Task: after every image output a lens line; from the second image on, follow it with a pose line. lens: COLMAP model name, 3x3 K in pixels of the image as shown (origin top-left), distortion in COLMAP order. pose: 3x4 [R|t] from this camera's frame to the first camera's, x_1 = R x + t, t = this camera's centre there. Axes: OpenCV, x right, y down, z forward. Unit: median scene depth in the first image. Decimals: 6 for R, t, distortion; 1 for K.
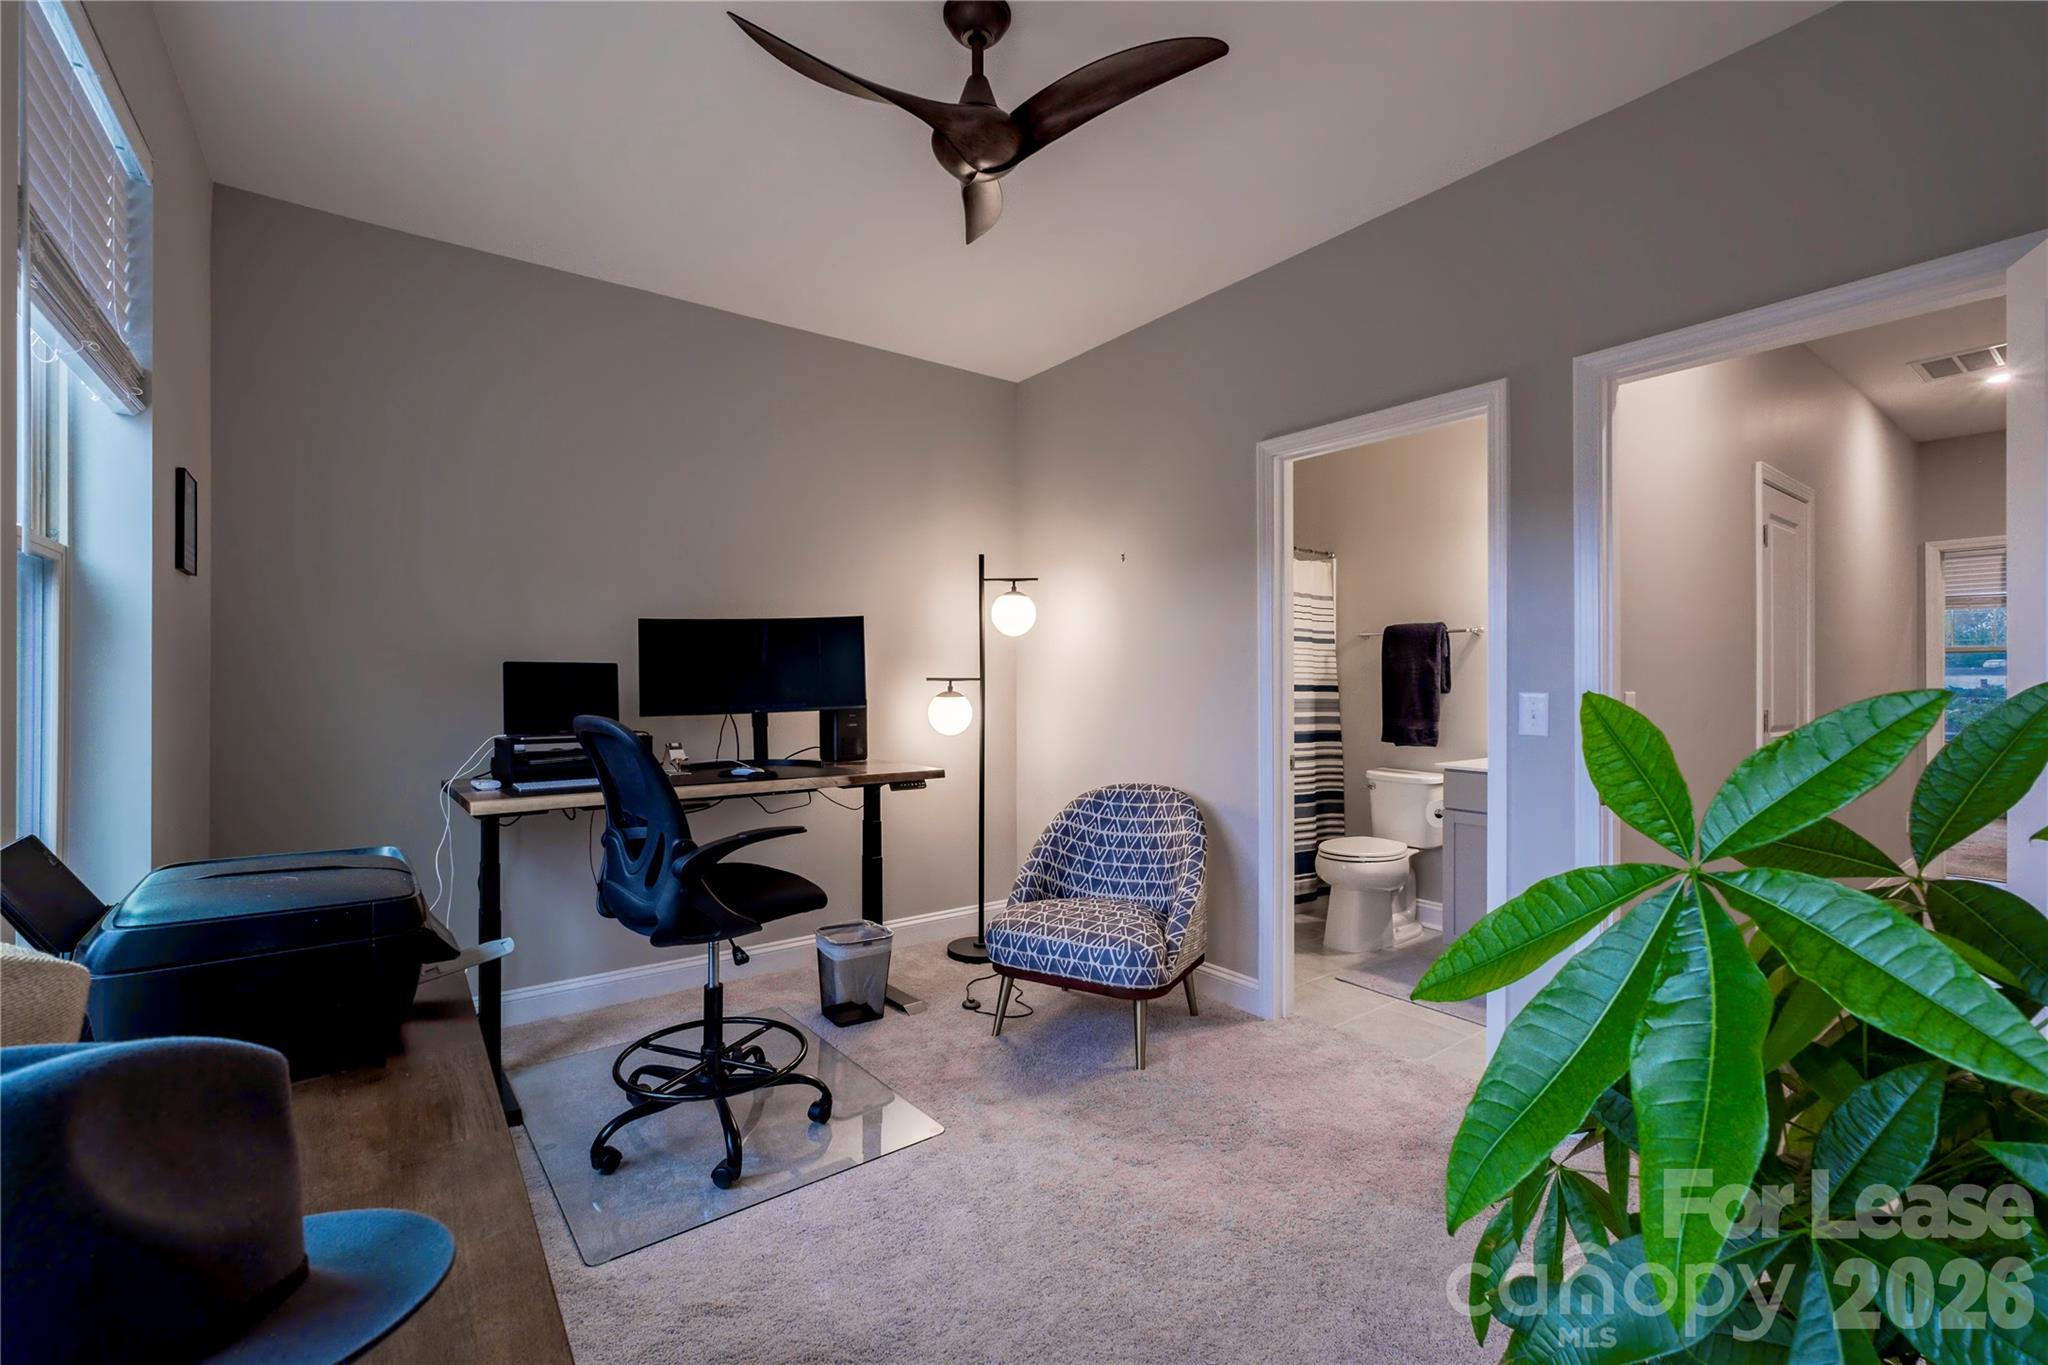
lens RADIAL K [[874.9, 0, 1033.6], [0, 874.9, 675.3], [0, 0, 1]] dist [-0.010796, 0.000317]
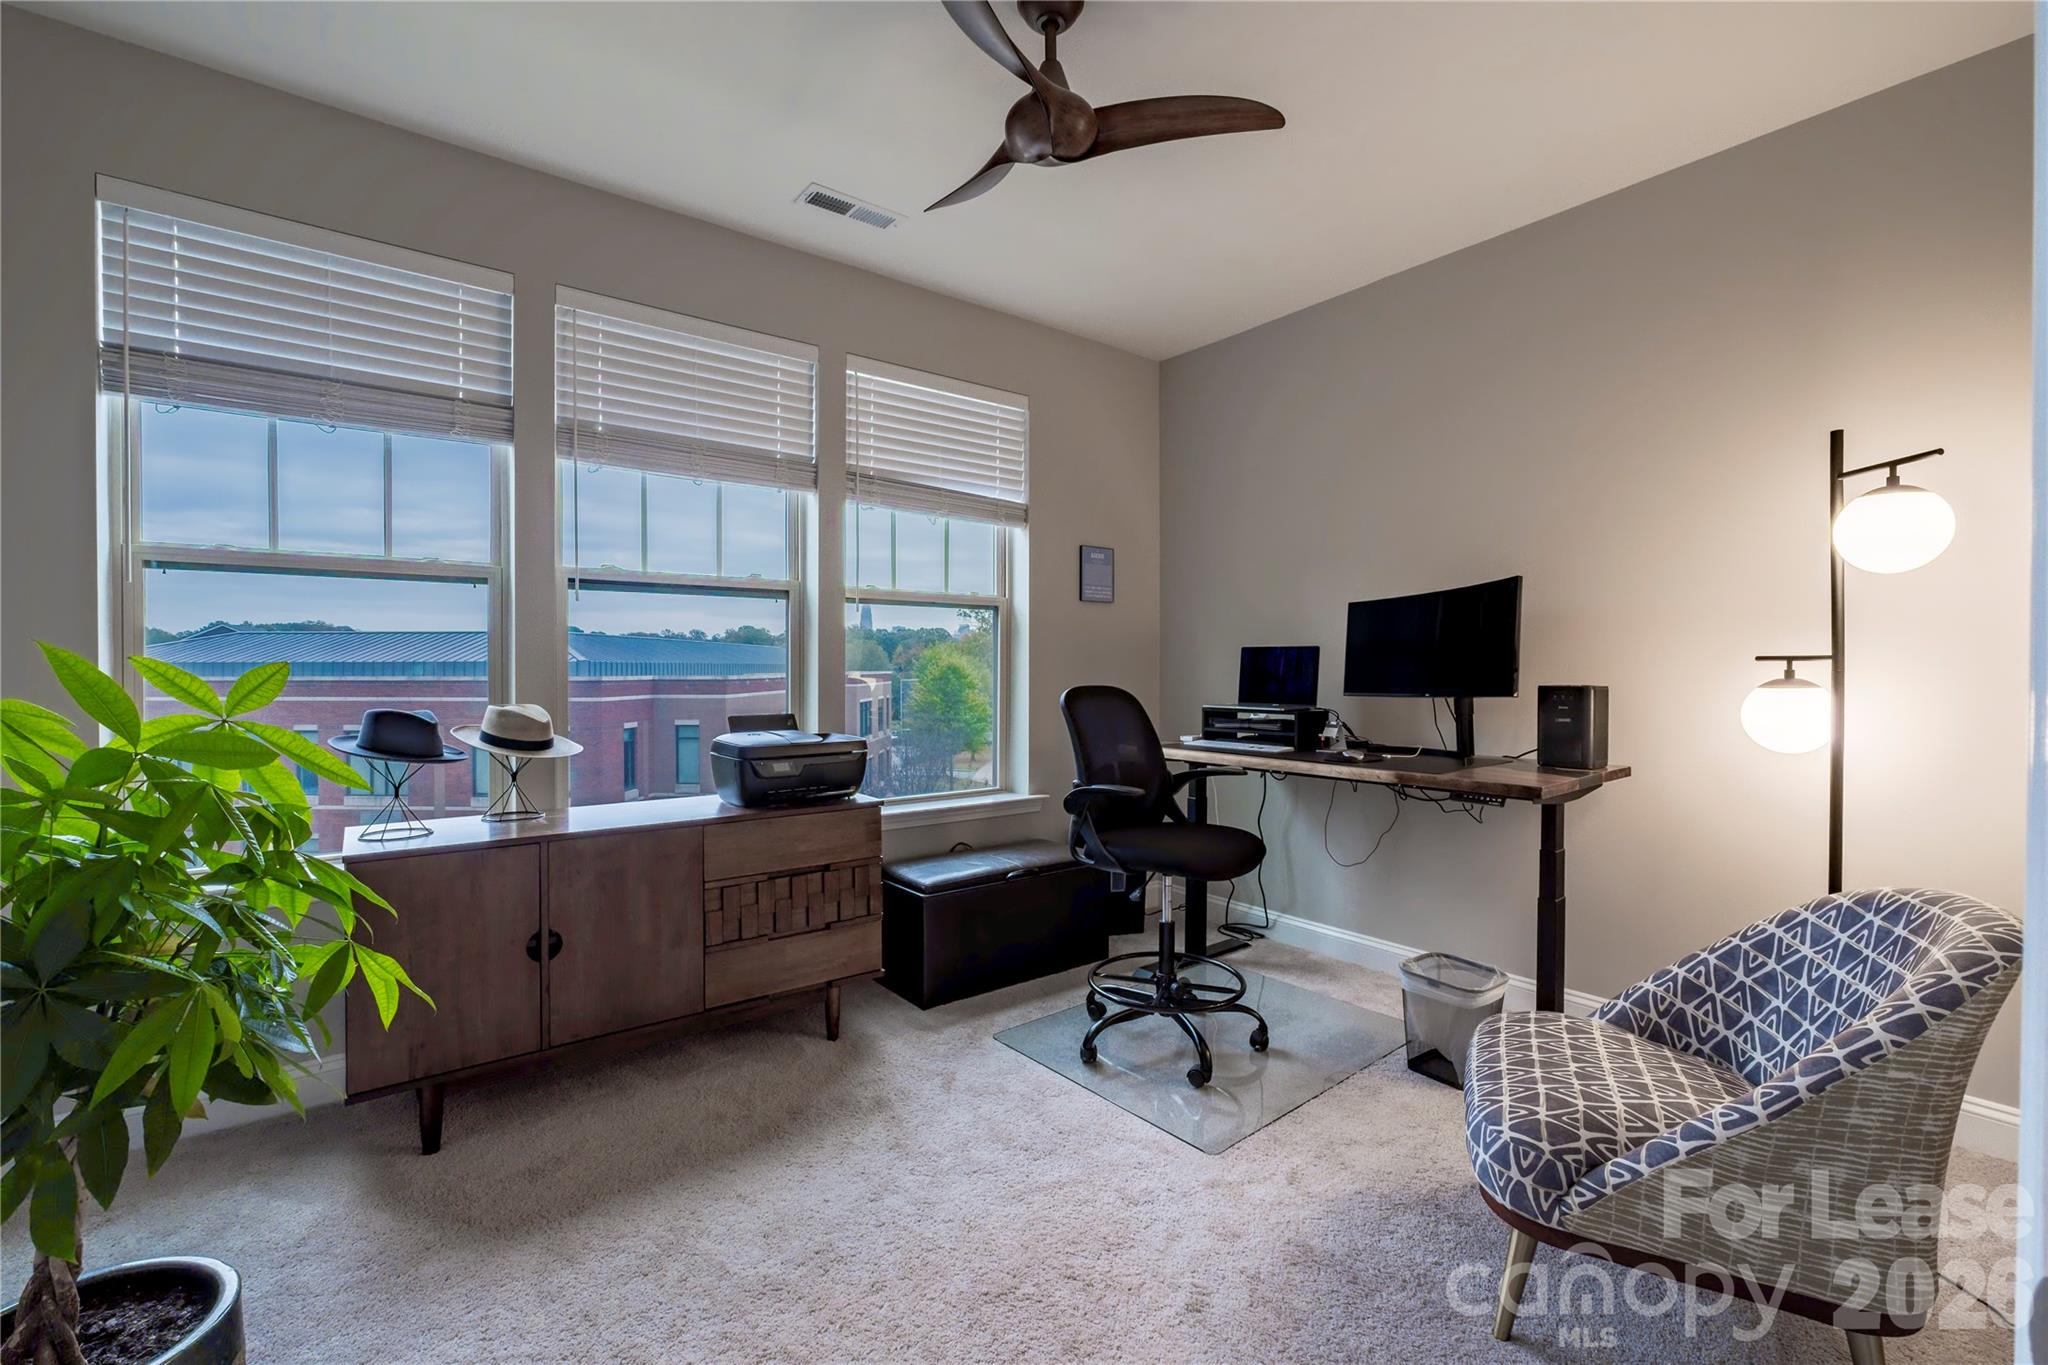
lens RADIAL K [[874.9, 0, 1026.9], [0, 874.9, 679.7], [0, 0, 1]] dist [-0.010796, 0.000317]
pose [[0.008238, 0.014062, -0.999867, 0.463302], [0.002876, 0.999897, 0.014086, 0.009163], [0.999962, -0.002991, 0.008197, 0.466730]]
